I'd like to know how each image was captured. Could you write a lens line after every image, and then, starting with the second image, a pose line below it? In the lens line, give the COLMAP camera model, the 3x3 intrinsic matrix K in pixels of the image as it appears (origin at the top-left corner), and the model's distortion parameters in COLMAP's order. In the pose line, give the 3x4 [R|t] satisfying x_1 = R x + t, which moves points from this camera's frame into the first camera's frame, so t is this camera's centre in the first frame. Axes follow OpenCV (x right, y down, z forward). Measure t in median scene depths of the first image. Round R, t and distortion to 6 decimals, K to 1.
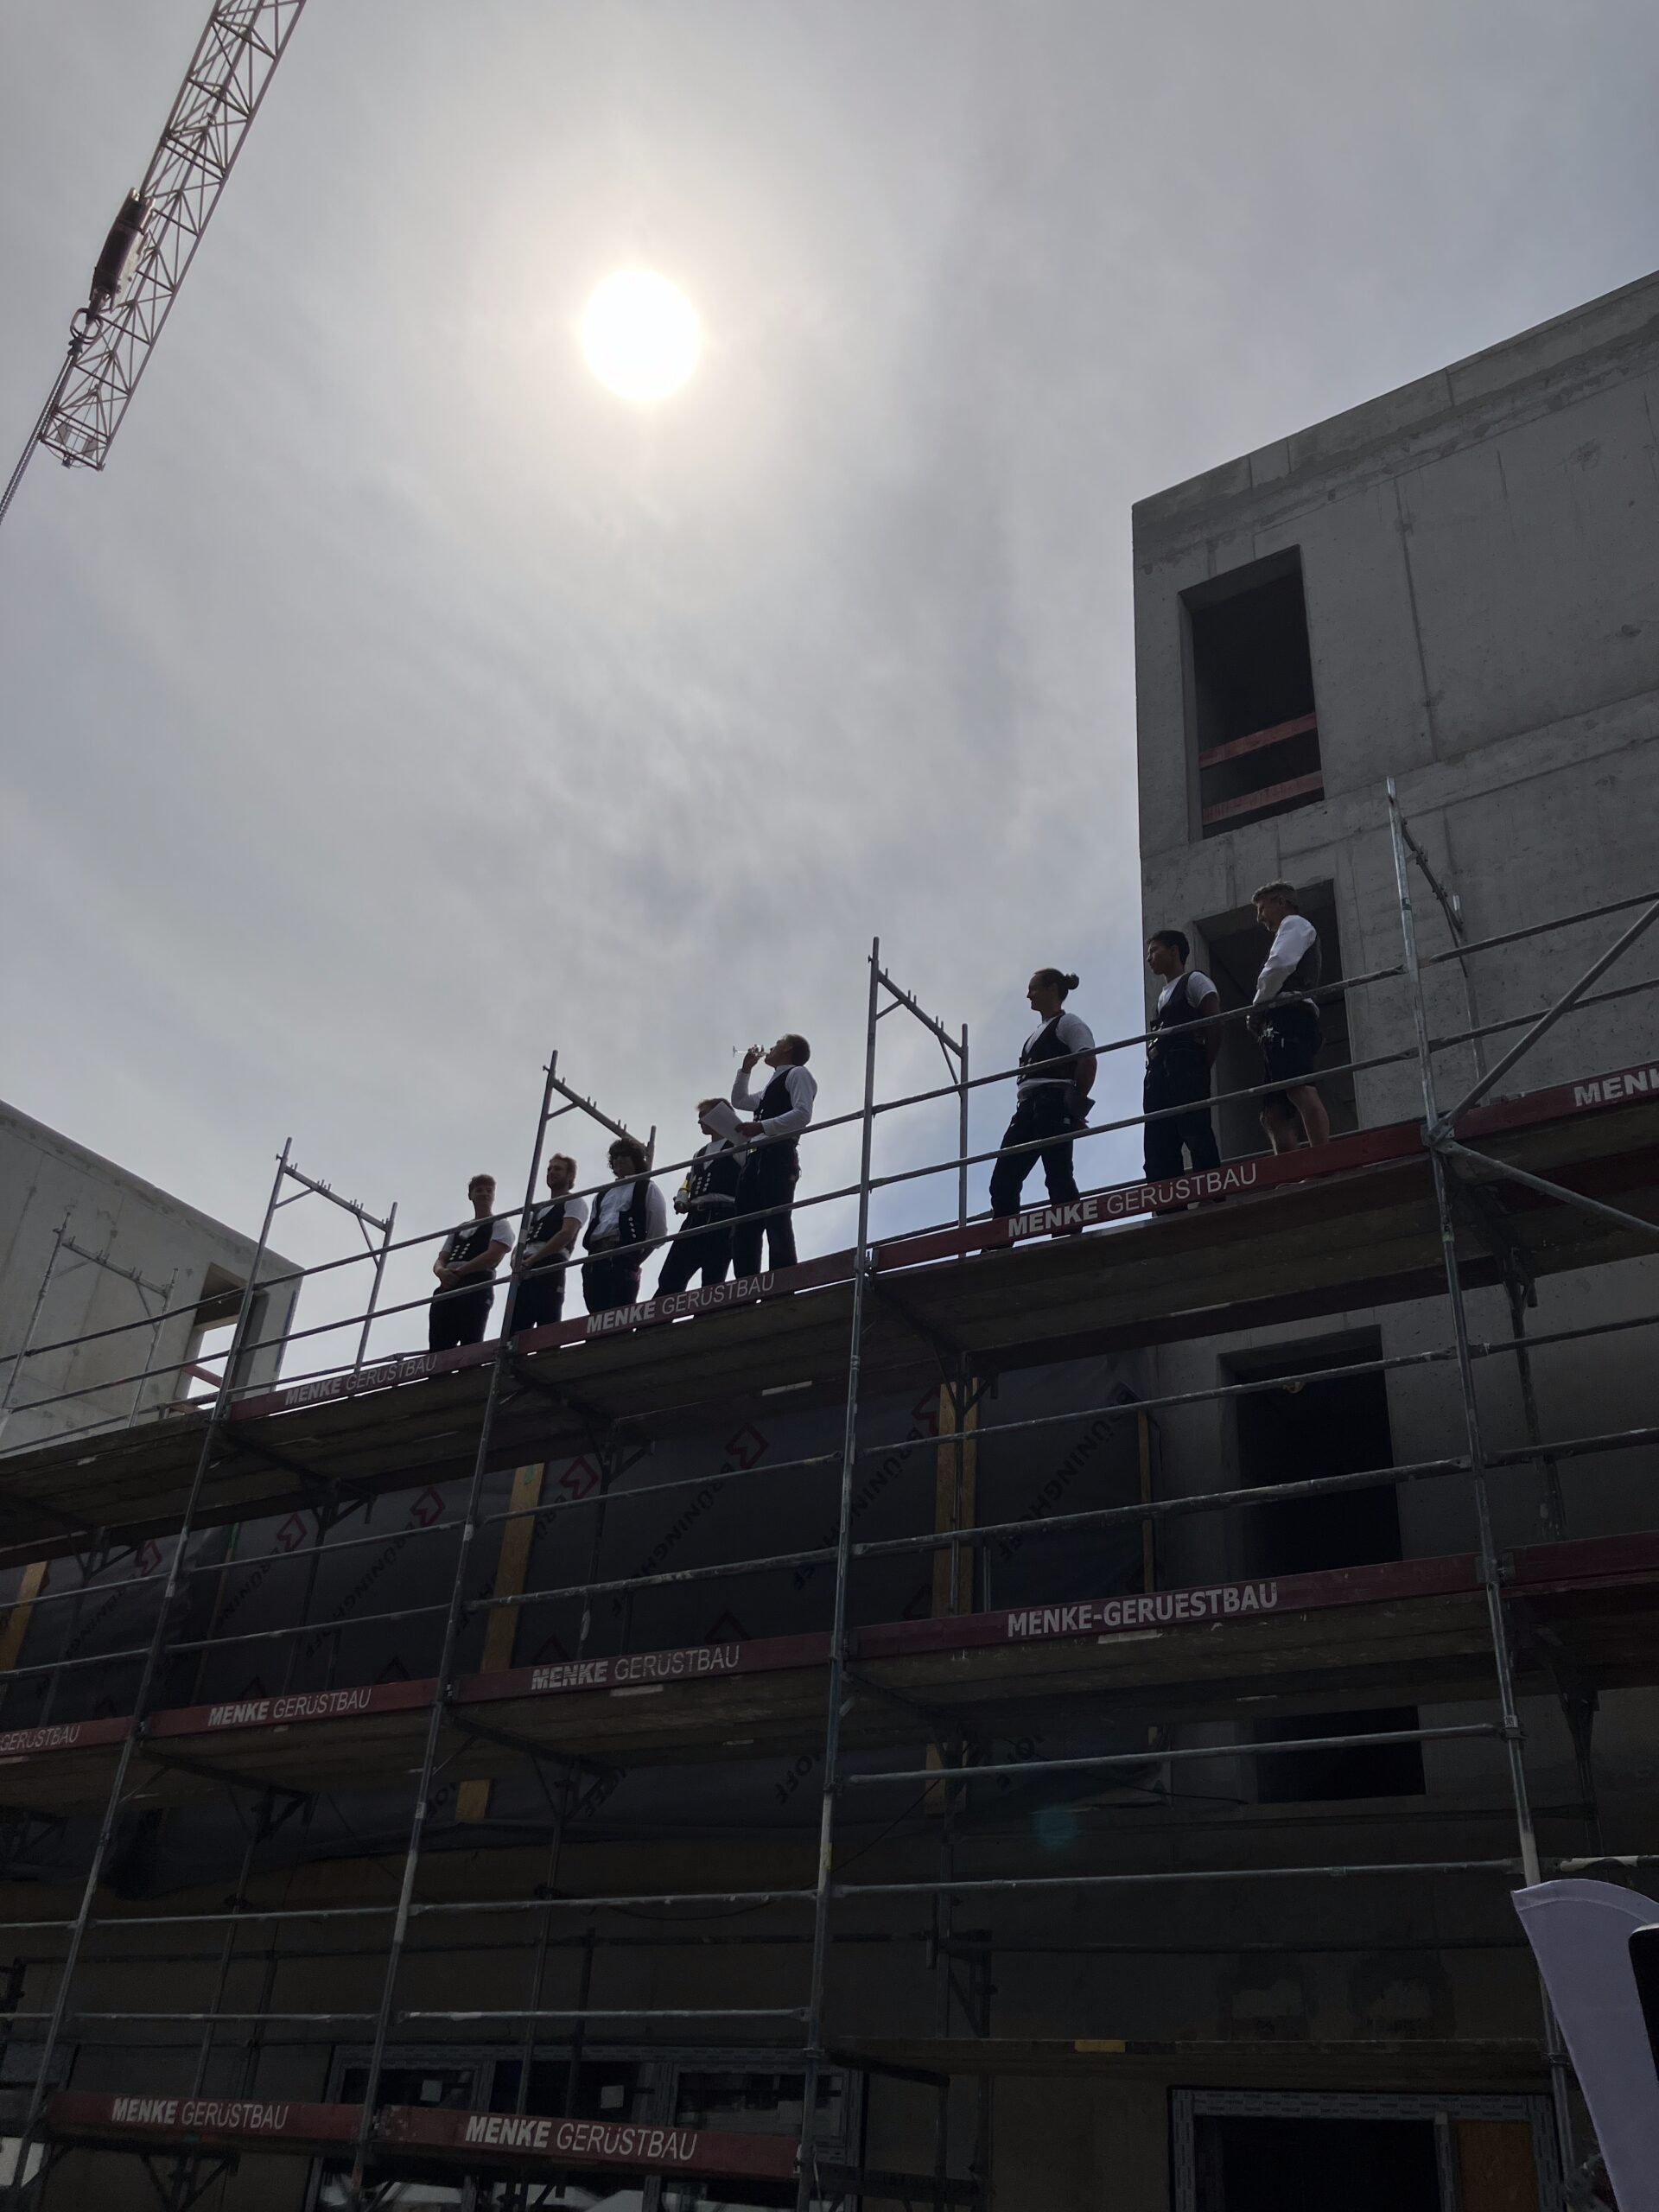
lens RADIAL K [[1829.7, 0, 859.2], [0, 1829.7, 1075.5], [0, 0, 1]] dist [0.003183, -0.007631]
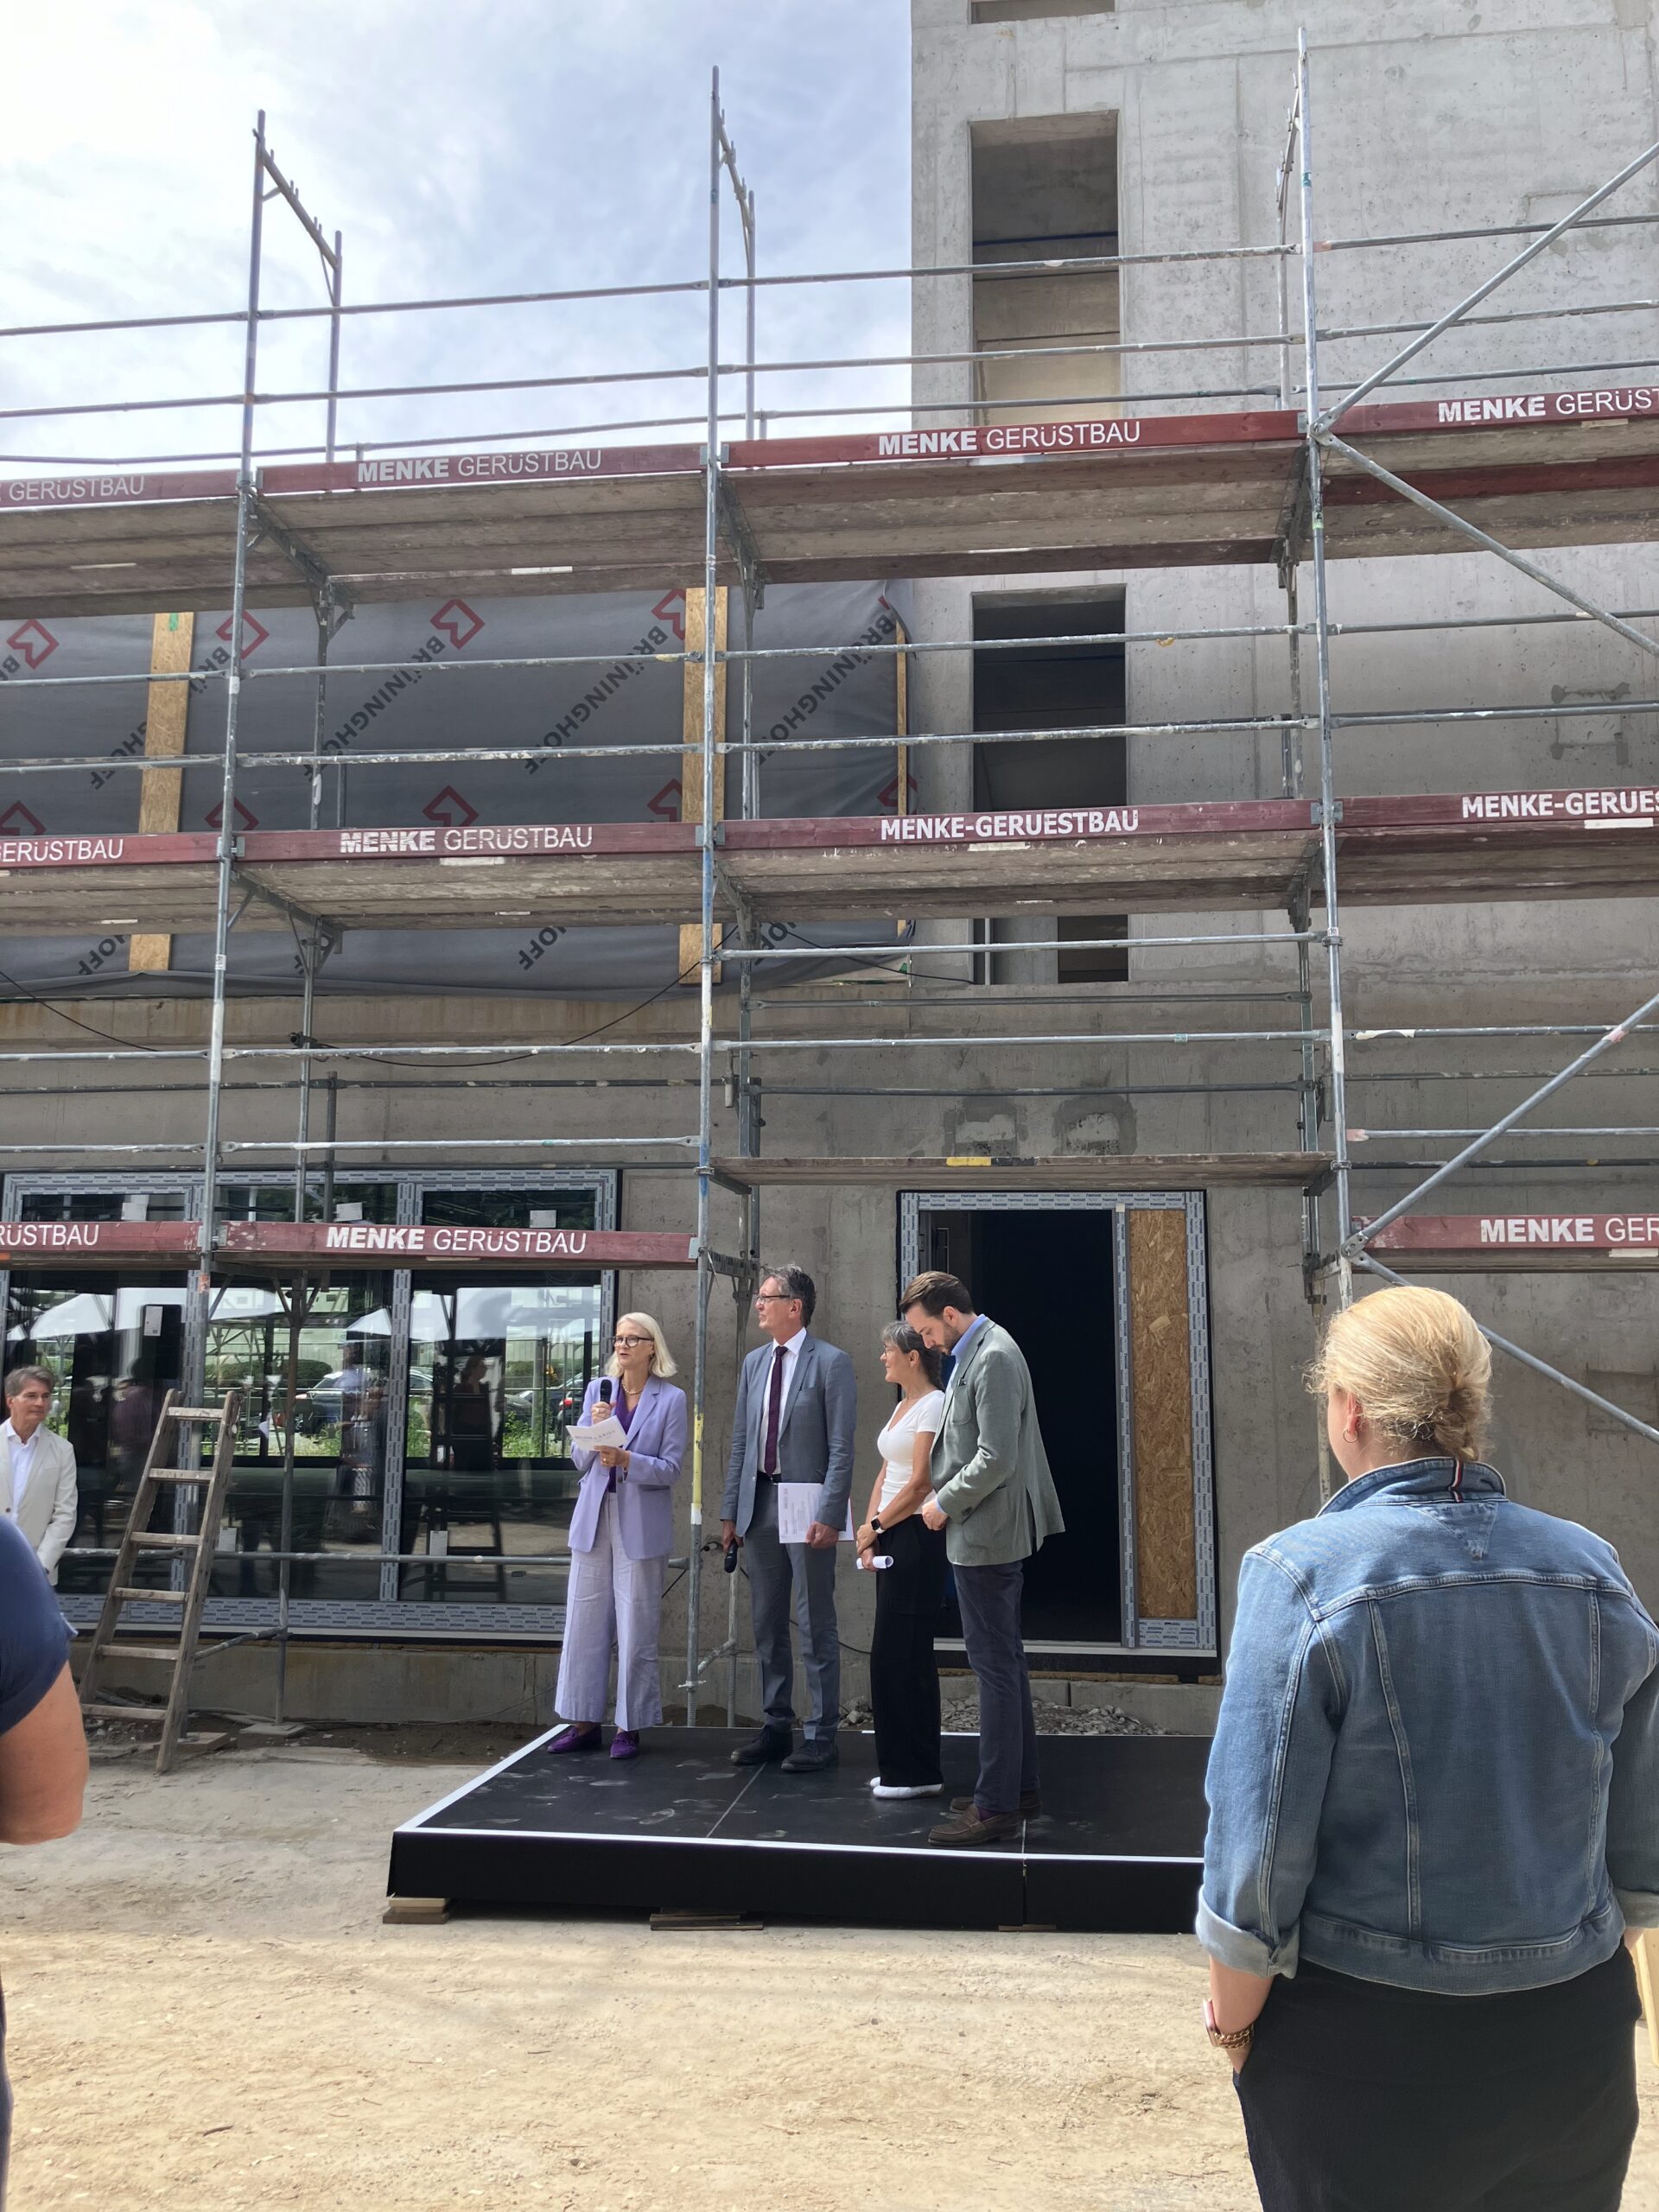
lens RADIAL K [[1826.0, 0, 829.5], [0, 1826.0, 1106.0], [0, 0, 1]] dist [0.071866, -0.094747]
pose [[0.901149, 0.003168, 0.433499, -0.385661], [-0.190533, 0.901107, 0.389492, 0.021828], [-0.389395, -0.433586, 0.812635, 0.029190]]
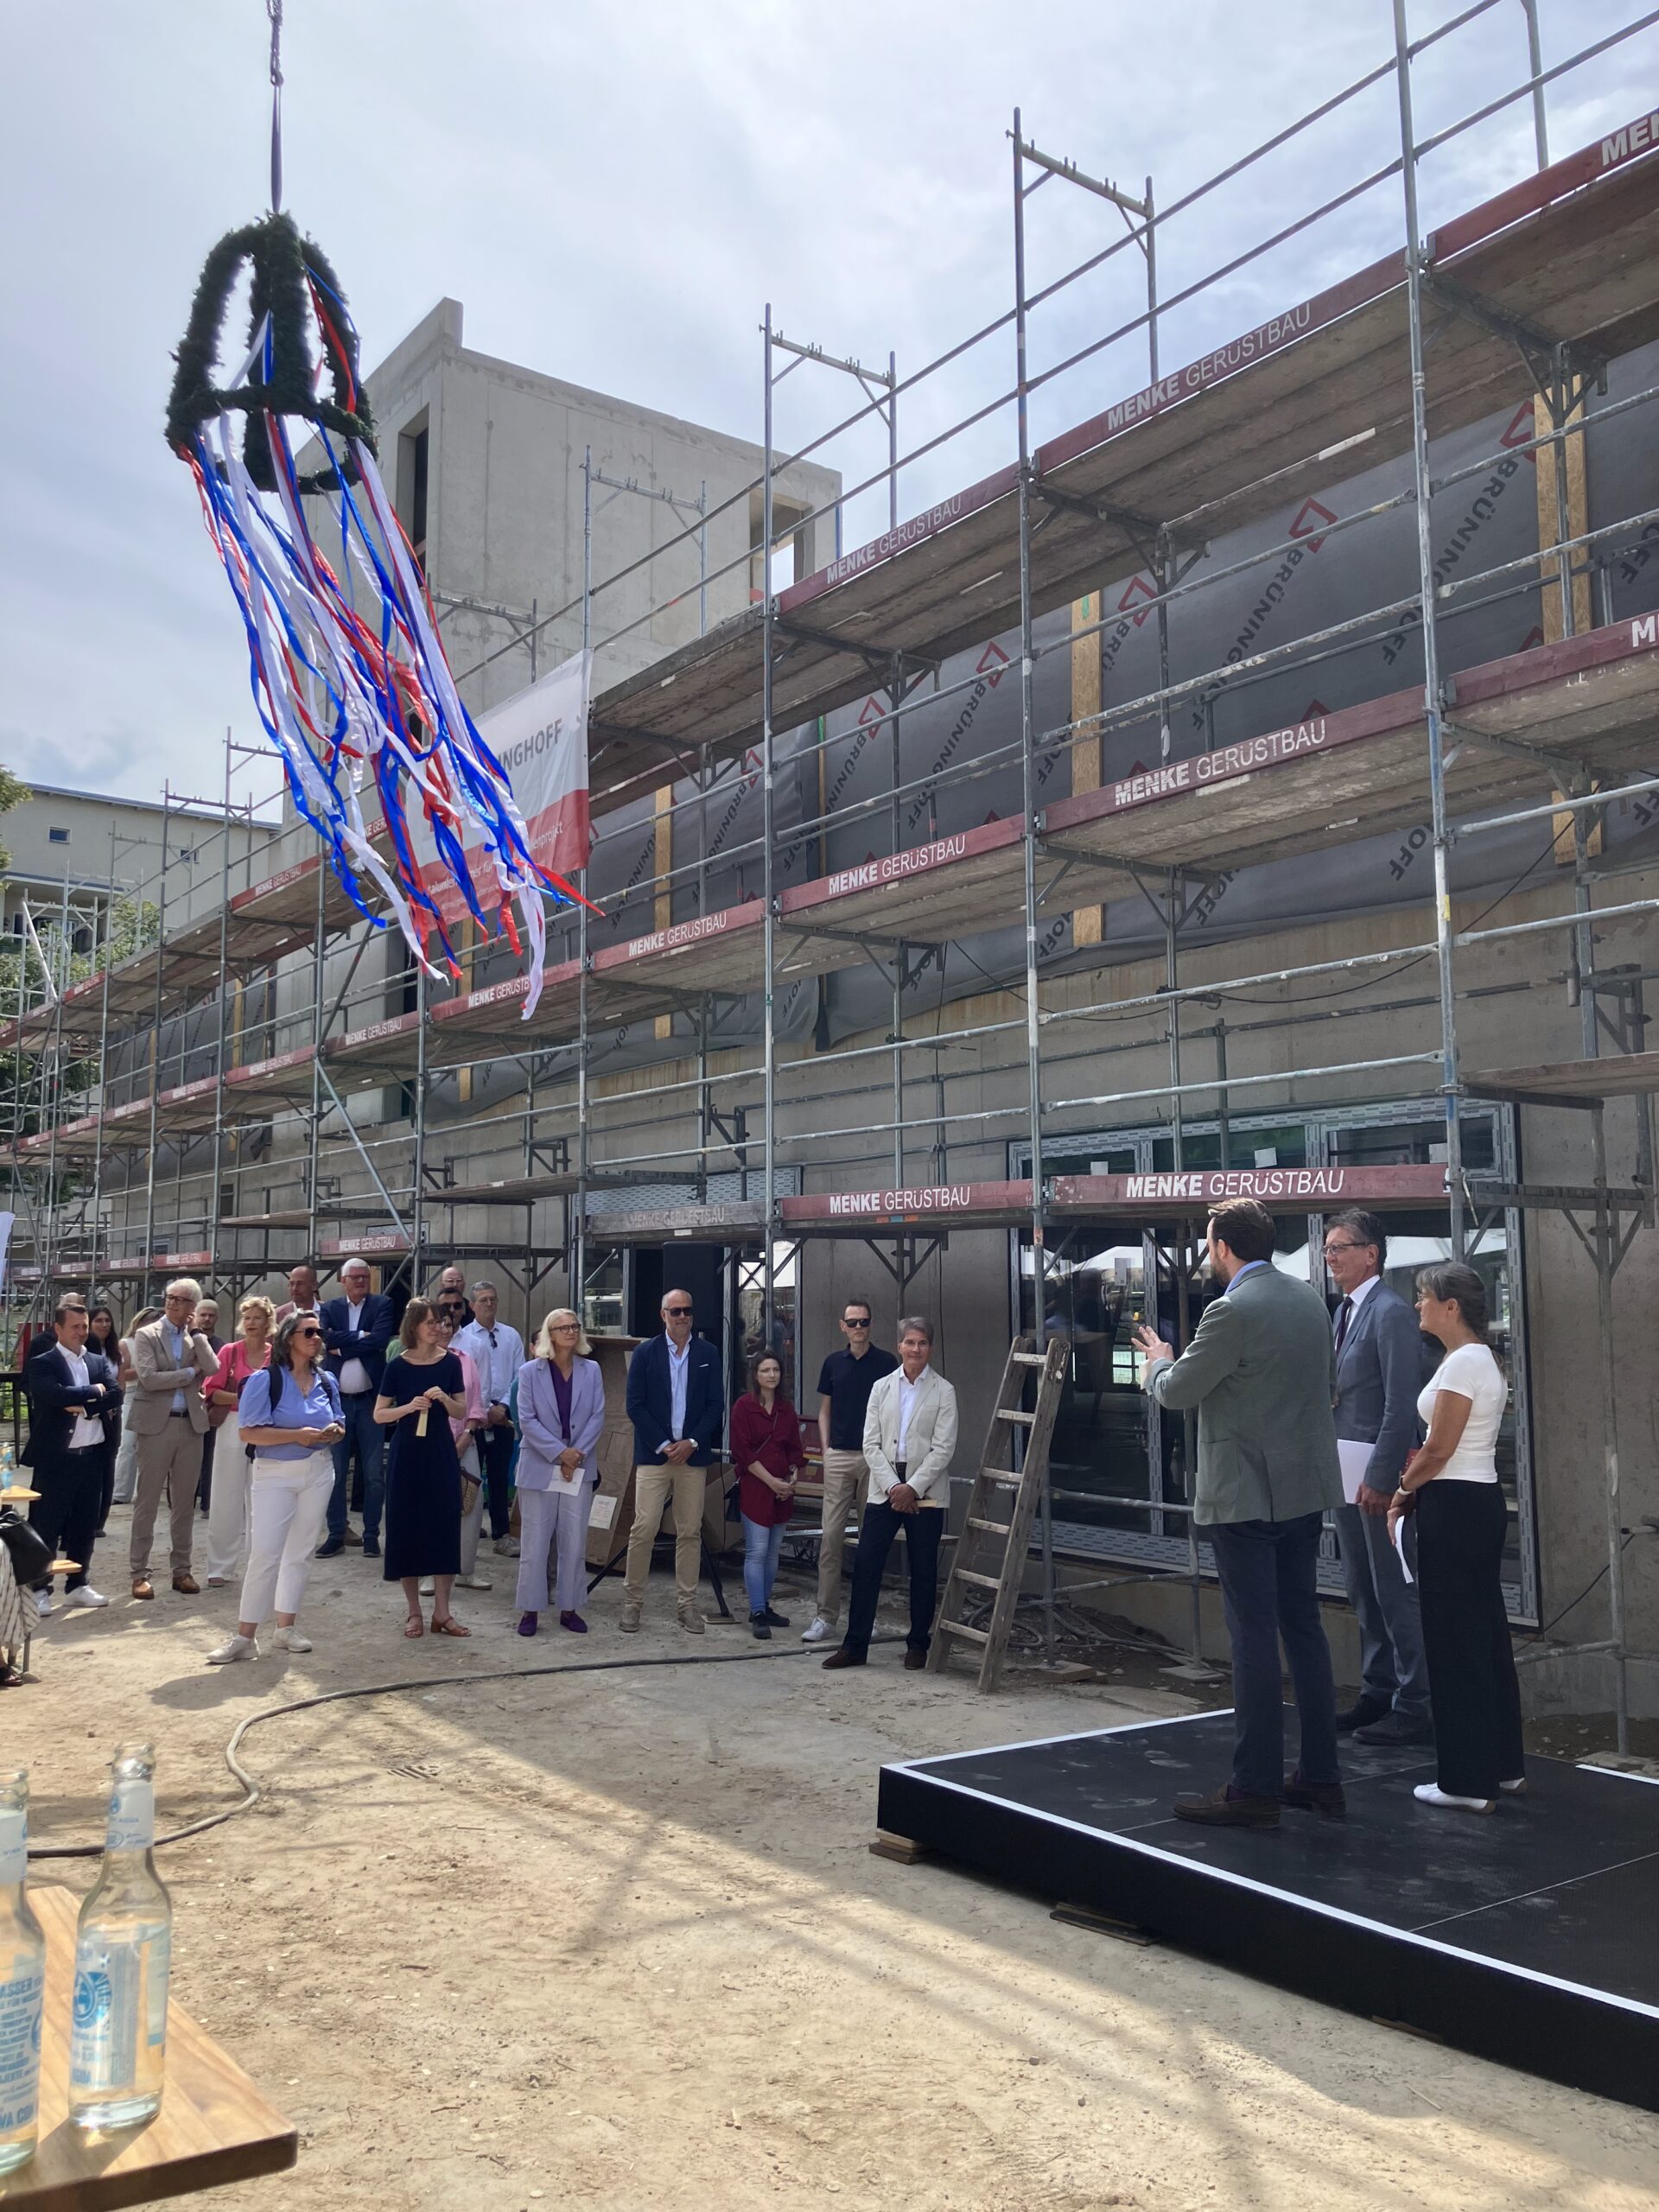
lens RADIAL K [[1813.2, 0, 829.5], [0, 1813.2, 1106.0], [0, 0, 1]] dist [0.067910, -0.110778]
pose [[0.929187, -0.102904, -0.354996, 0.010668], [0.247490, 0.886581, 0.390798, 0.056945], [0.274518, -0.450982, 0.849267, 0.043805]]
